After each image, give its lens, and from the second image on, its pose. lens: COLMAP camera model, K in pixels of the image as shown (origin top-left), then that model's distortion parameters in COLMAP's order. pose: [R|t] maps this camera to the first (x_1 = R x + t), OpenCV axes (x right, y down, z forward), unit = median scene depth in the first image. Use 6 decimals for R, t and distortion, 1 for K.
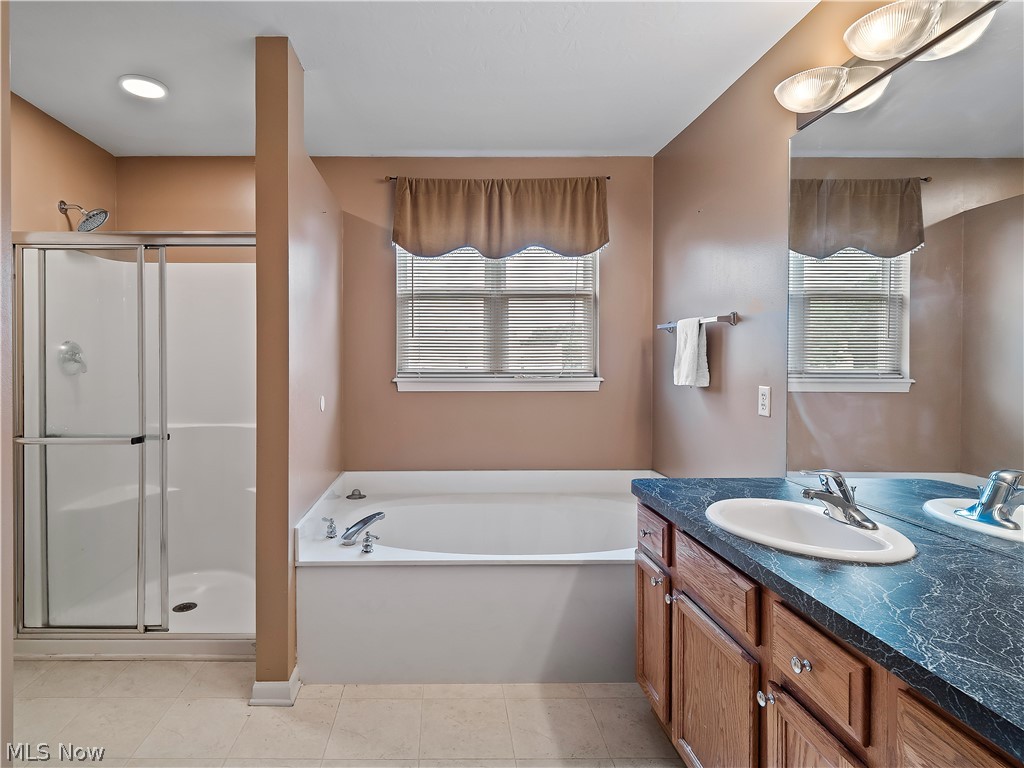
lens RADIAL K [[485.4, 0, 510.1], [0, 485.4, 370.5], [0, 0, 1]] dist [0.002737, -0.005462]
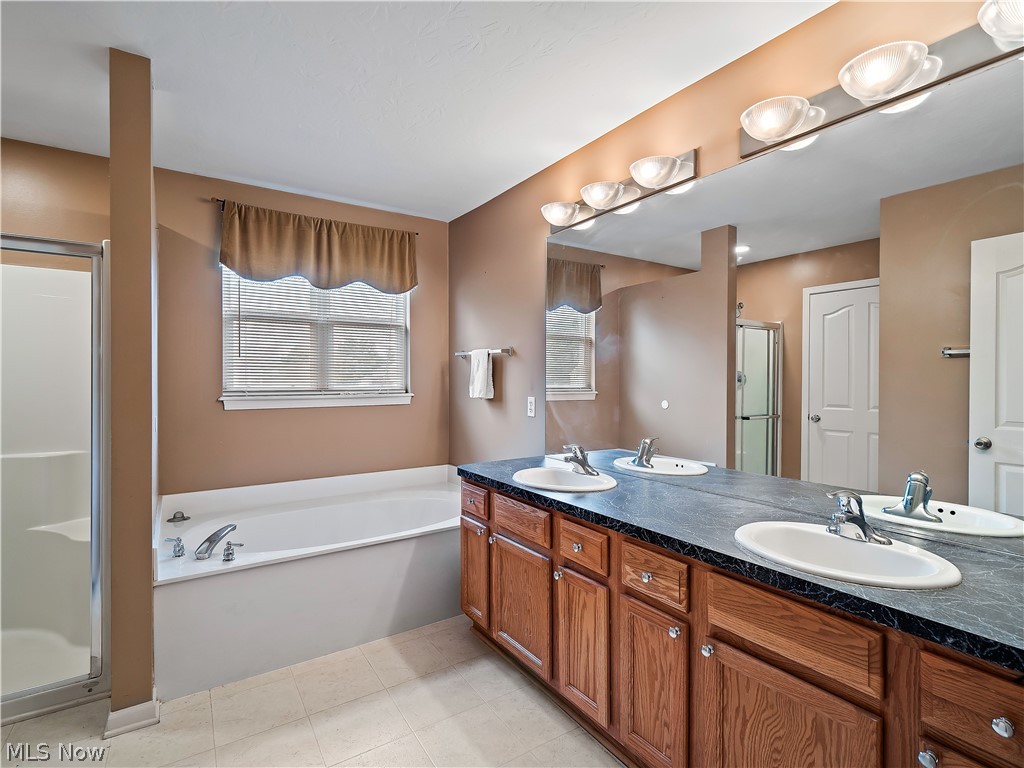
lens RADIAL K [[509.5, 0, 512.2], [0, 509.5, 389.7], [0, 0, 1]] dist [0.000785, -0.002028]
pose [[0.828842, -0.010700, 0.559380, -0.356862], [0.009261, 0.999943, 0.005406, 0.000595], [-0.559405, 0.000700, 0.828894, -0.241664]]
